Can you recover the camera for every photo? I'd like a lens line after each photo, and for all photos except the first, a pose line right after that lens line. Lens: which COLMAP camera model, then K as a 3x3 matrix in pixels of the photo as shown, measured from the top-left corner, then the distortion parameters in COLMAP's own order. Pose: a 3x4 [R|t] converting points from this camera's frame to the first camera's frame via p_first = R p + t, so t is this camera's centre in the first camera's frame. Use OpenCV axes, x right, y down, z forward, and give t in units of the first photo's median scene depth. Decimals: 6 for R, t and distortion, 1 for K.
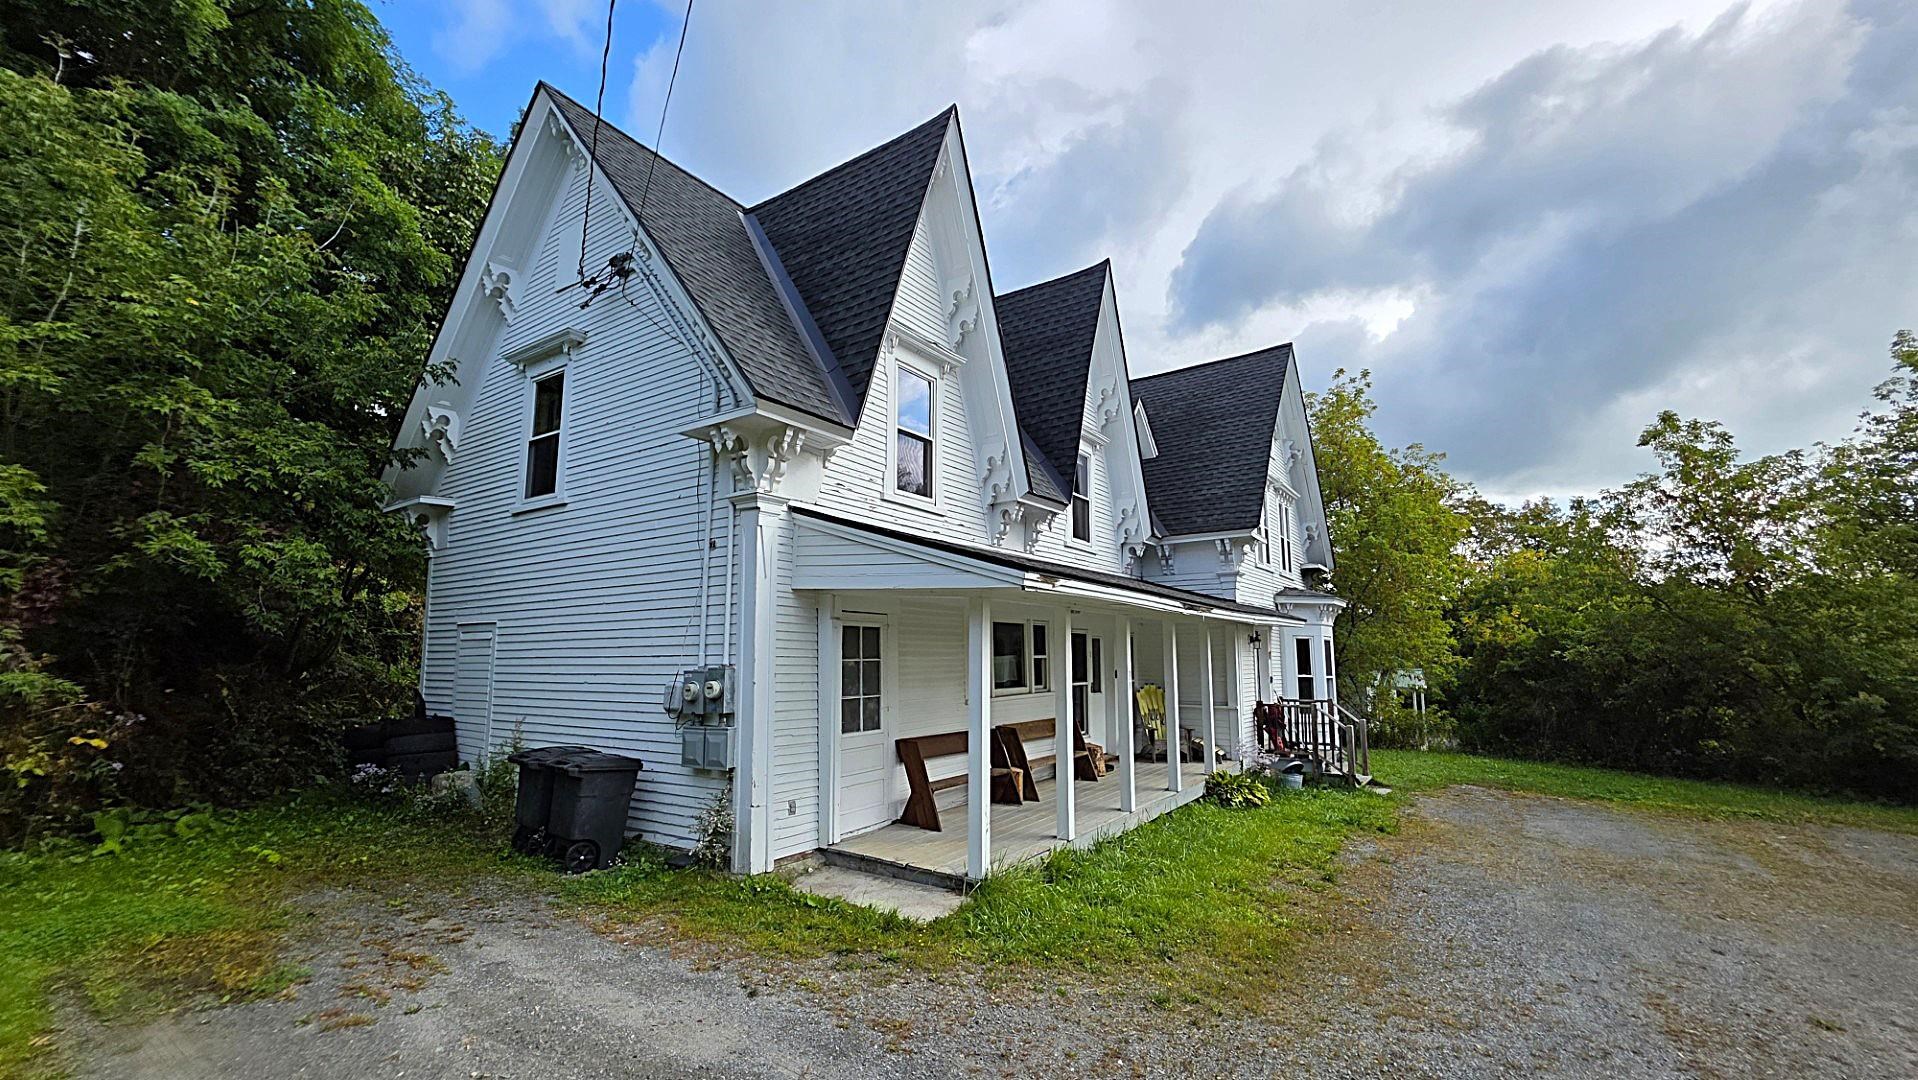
lens RADIAL K [[780.0, 0, 953.2], [0, 780.0, 536.5], [0, 0, 1]] dist [0.000398, 0.000005]
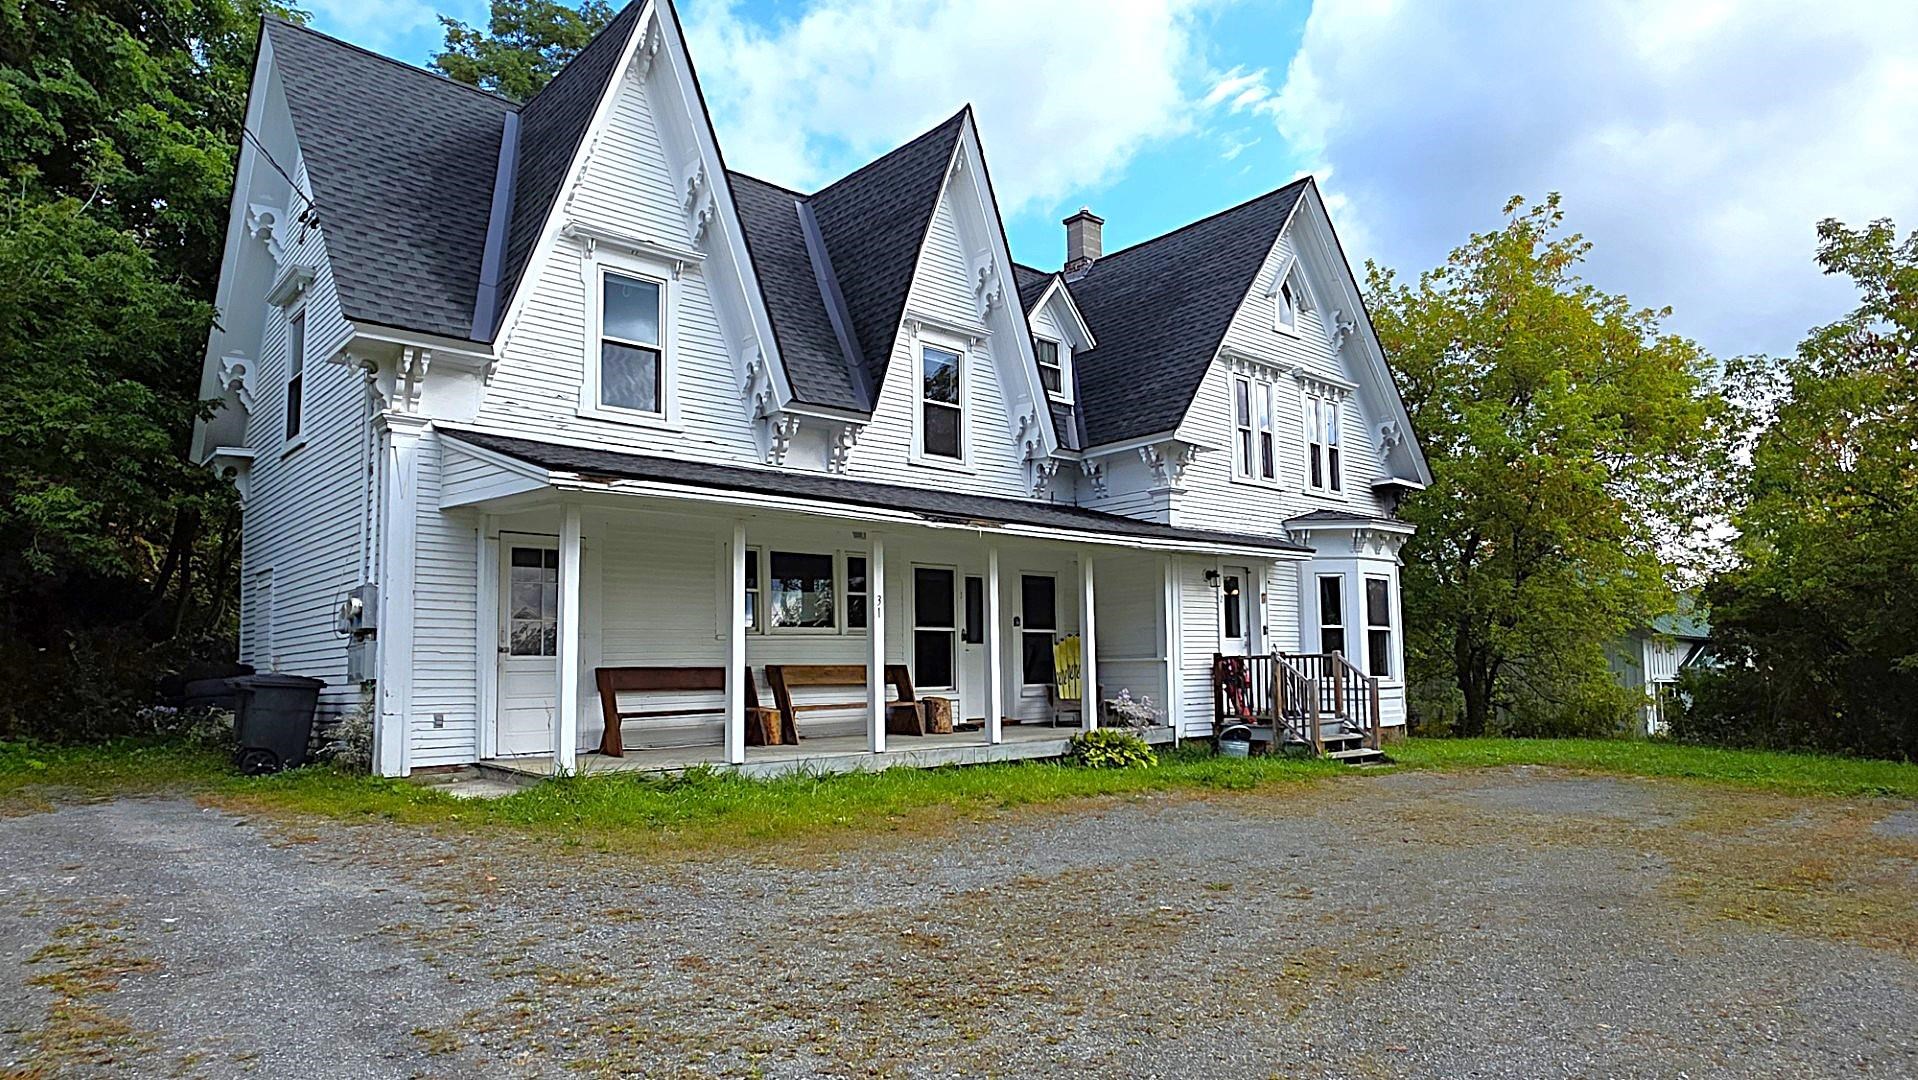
lens RADIAL K [[1118.4, 0, 962.0], [0, 1118.4, 541.8], [0, 0, 1]] dist [0.003368, 0.000693]
pose [[0.972813, -0.043105, -0.227545, 0.593854], [0.051910, 0.998111, 0.032852, 0.074426], [0.225699, -0.043771, 0.973213, -0.193450]]
